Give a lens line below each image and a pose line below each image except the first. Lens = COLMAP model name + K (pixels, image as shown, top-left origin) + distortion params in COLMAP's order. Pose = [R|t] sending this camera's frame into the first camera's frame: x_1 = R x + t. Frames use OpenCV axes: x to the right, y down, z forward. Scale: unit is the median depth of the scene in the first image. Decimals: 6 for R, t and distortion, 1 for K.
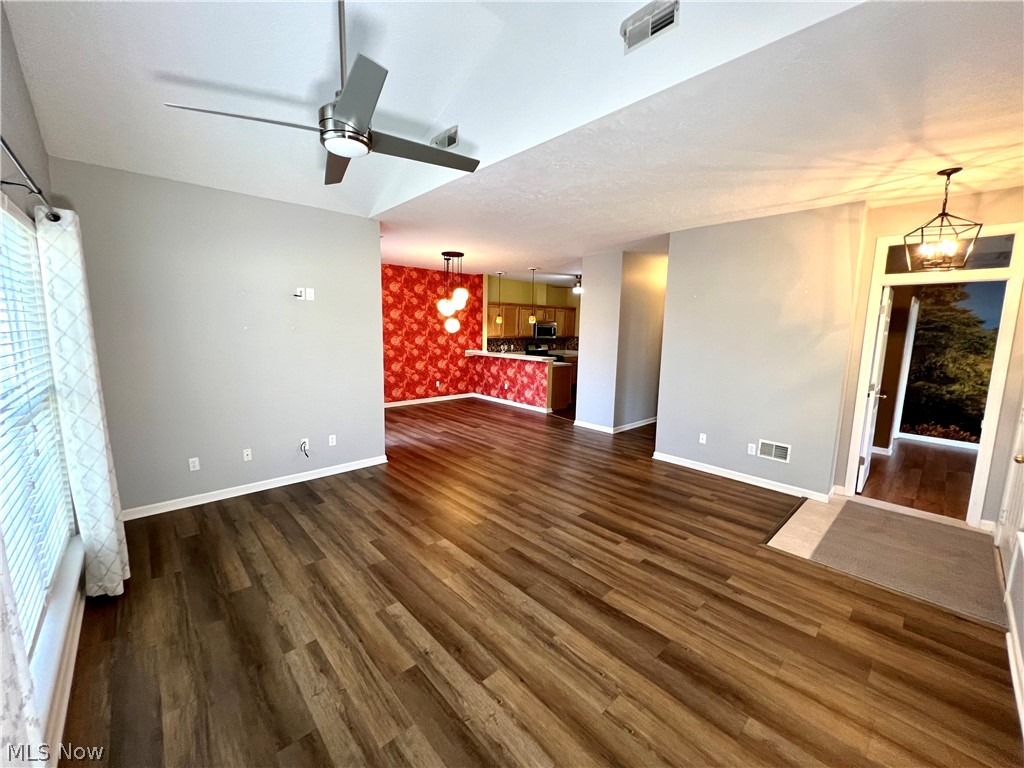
lens RADIAL K [[409.0, 0, 512.2], [0, 409.0, 383.3], [0, 0, 1]] dist [-0.002804, 0.000573]
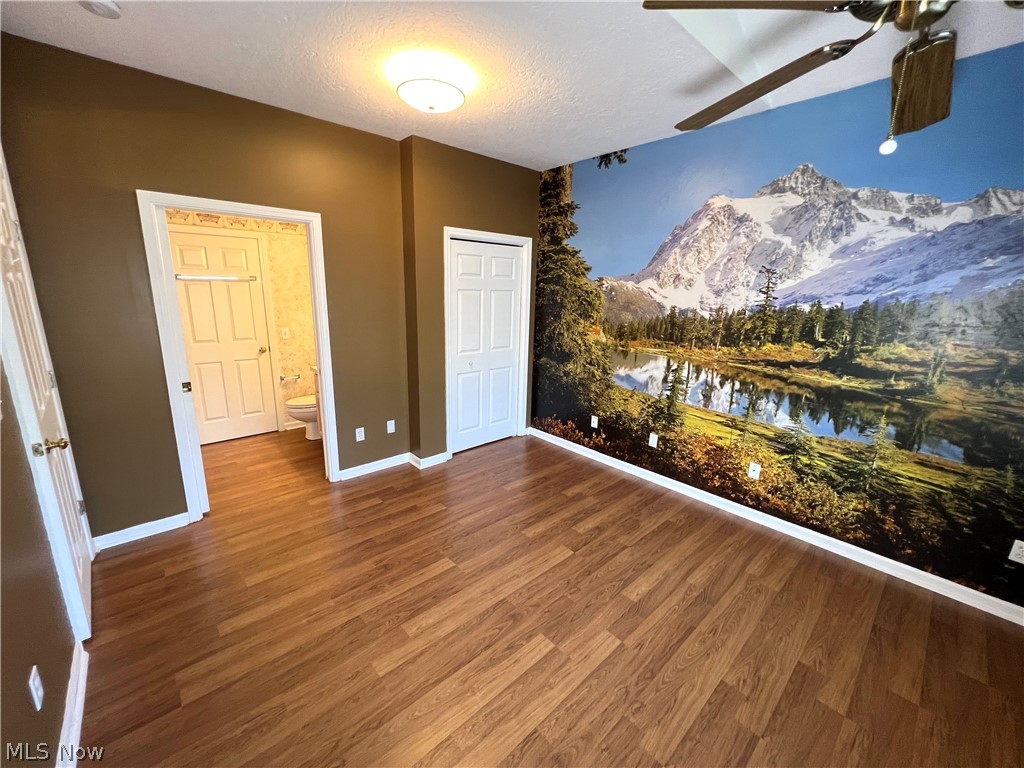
lens RADIAL K [[409.0, 0, 511.2], [0, 409.0, 382.9], [0, 0, 1]] dist [-0.002804, 0.000573]
pose [[0.999952, 0.006937, -0.006871, 0.997608], [-0.006273, 0.995707, 0.092349, -0.026095], [0.007482, -0.092301, 0.995703, 0.312648]]
